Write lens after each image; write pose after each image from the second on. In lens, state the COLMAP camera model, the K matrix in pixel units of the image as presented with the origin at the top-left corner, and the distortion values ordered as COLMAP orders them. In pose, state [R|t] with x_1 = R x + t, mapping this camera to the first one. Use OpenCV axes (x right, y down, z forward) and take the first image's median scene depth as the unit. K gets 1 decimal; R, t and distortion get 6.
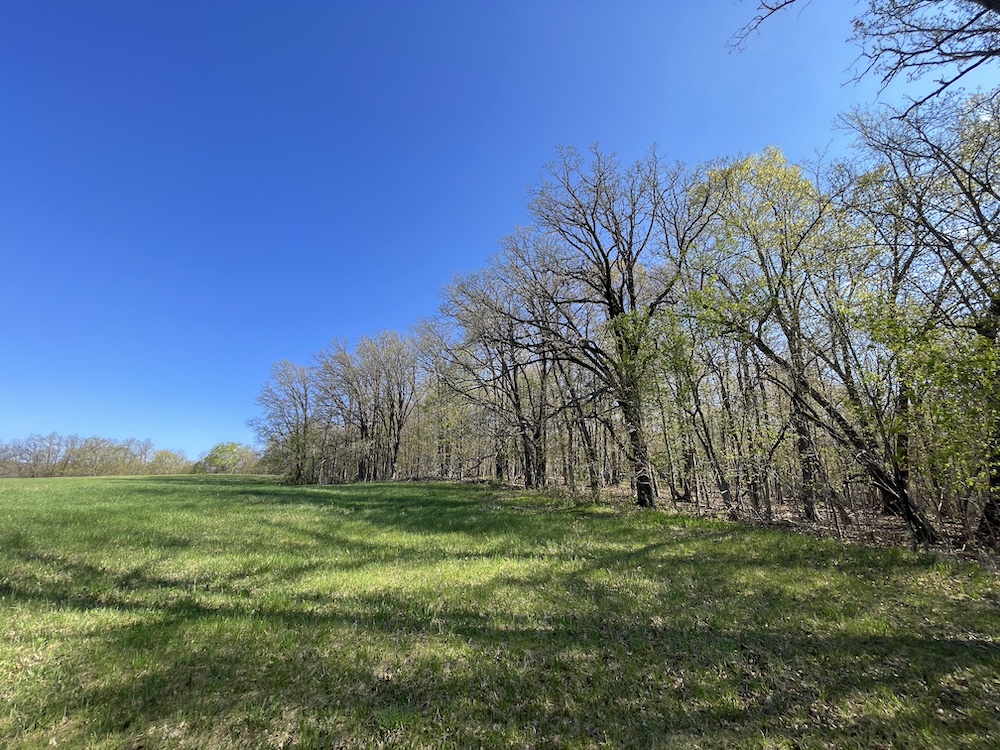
lens RADIAL K [[401.7, 0, 499.5], [0, 401.7, 374.2], [0, 0, 1]] dist [-0.002923, -0.000467]
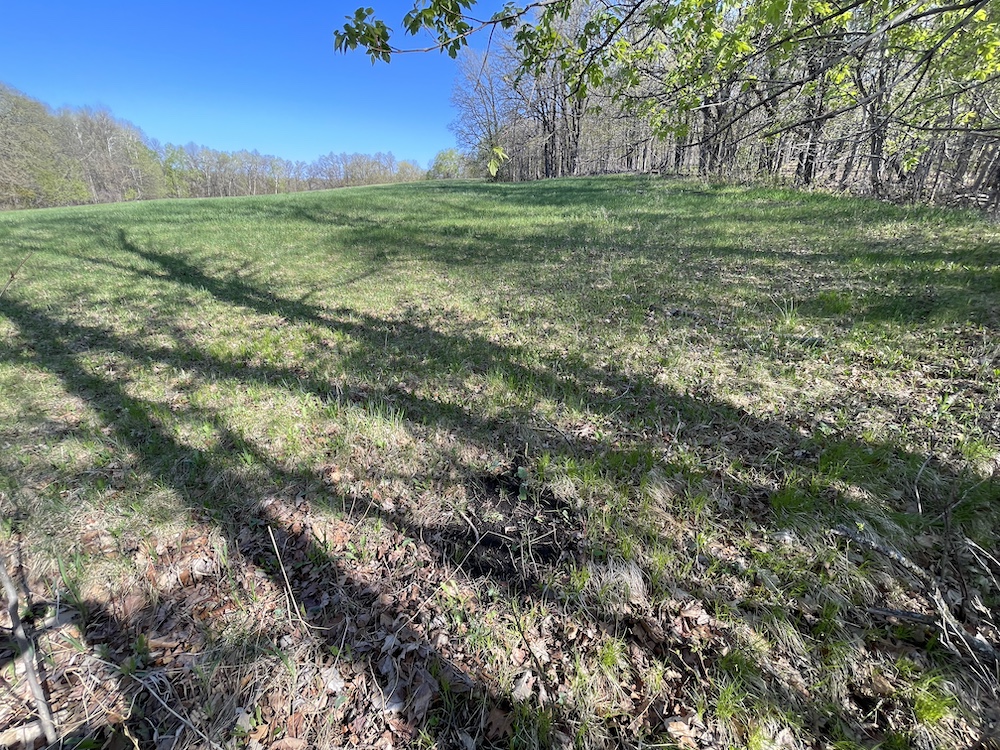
lens RADIAL K [[401.7, 0, 501.9], [0, 401.7, 374.2], [0, 0, 1]] dist [-0.002923, -0.000467]
pose [[0.882891, 0.166369, -0.439118, 0.486453], [0.158583, 0.774555, 0.612304, -0.018525], [0.441989, -0.610234, 0.657464, -0.329622]]
